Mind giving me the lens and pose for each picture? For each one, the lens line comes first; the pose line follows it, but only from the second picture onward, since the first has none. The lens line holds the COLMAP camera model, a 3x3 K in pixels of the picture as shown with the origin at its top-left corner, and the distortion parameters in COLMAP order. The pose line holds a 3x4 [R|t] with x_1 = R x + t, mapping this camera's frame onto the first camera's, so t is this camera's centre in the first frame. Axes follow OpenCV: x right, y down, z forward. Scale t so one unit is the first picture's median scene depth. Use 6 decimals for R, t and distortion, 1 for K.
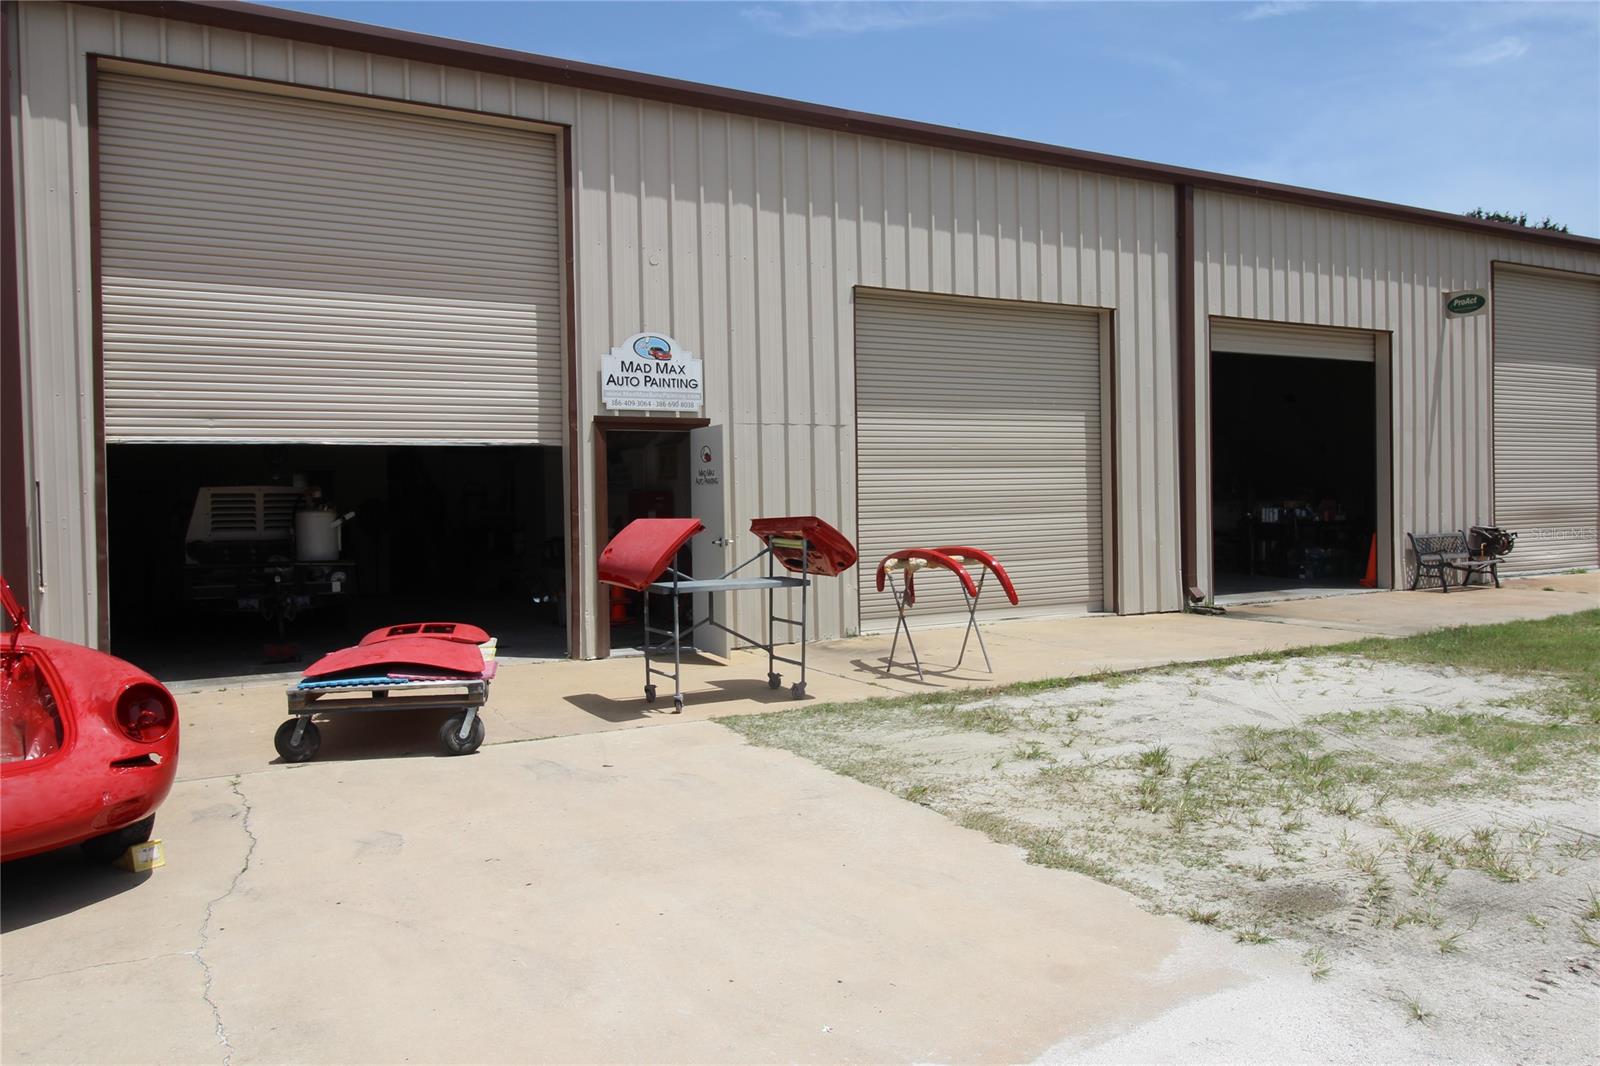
lens RADIAL K [[1175.6, 0, 801.4], [0, 1175.6, 514.9], [0, 0, 1]] dist [0.011815, -0.004618]
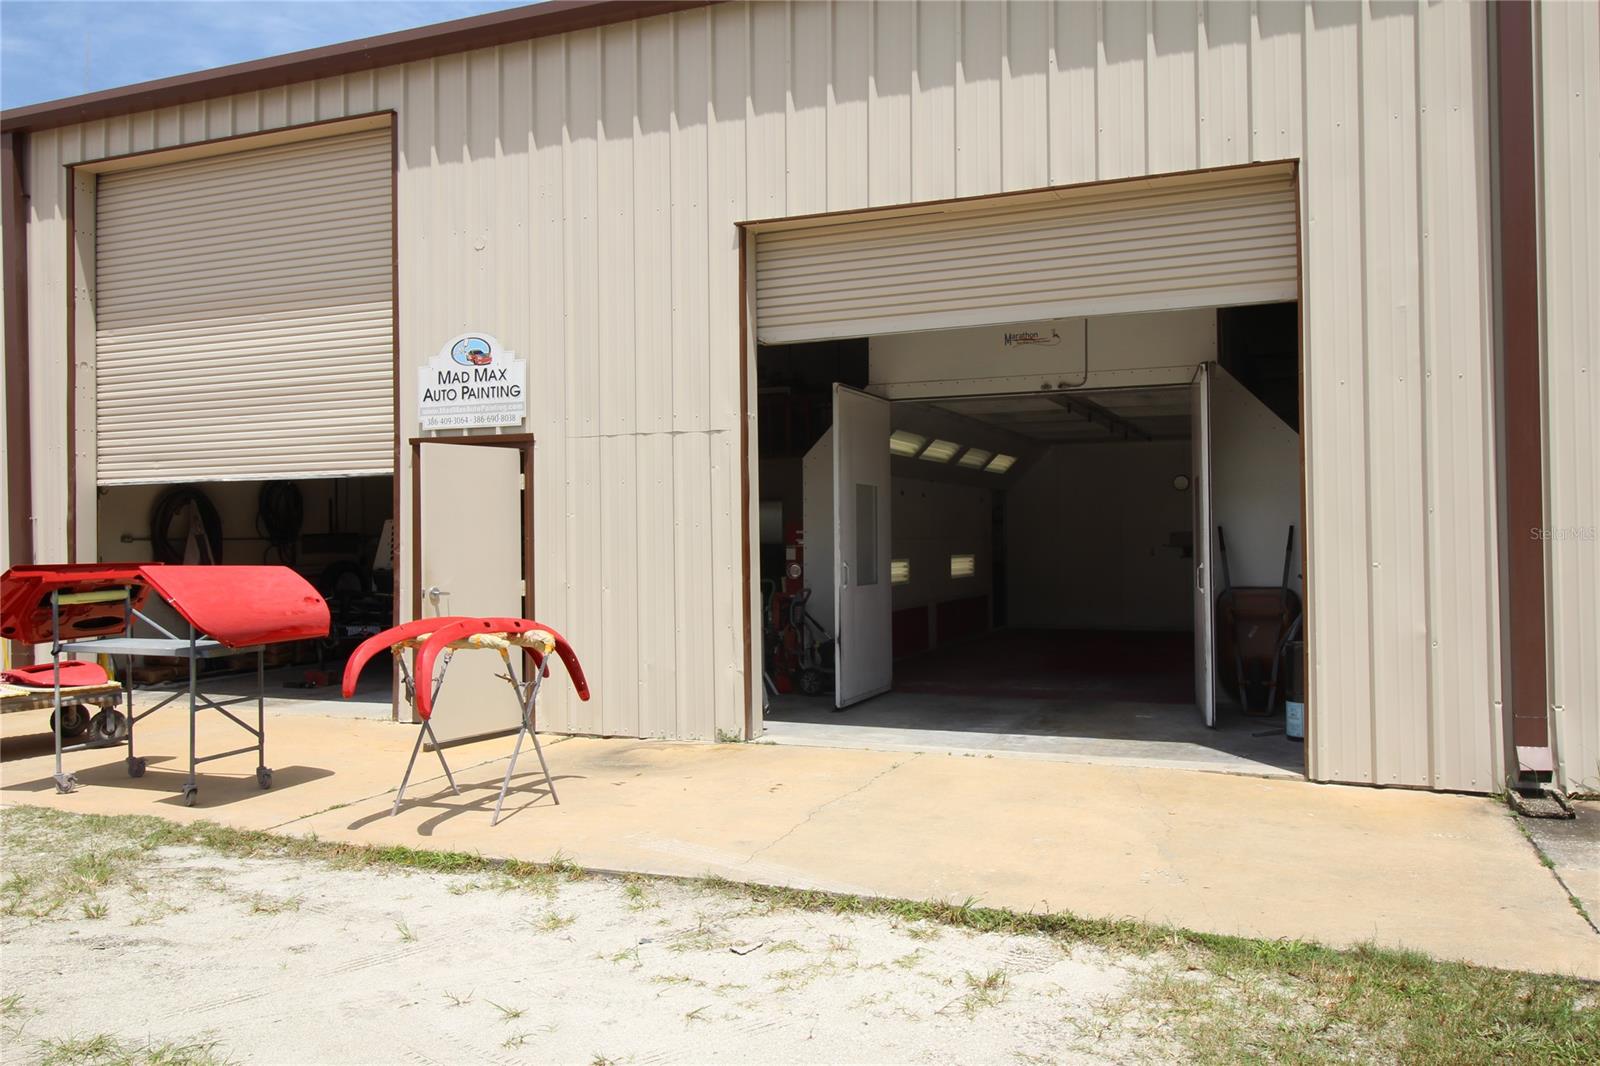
lens RADIAL K [[1260.8, 0, 800.6], [0, 1260.8, 515.2], [0, 0, 1]] dist [0.013659, -0.007909]
pose [[0.614537, -0.002977, -0.788882, 0.707794], [-0.011654, 0.999849, -0.012852, -0.019624], [0.788802, 0.017091, 0.614410, 0.644445]]
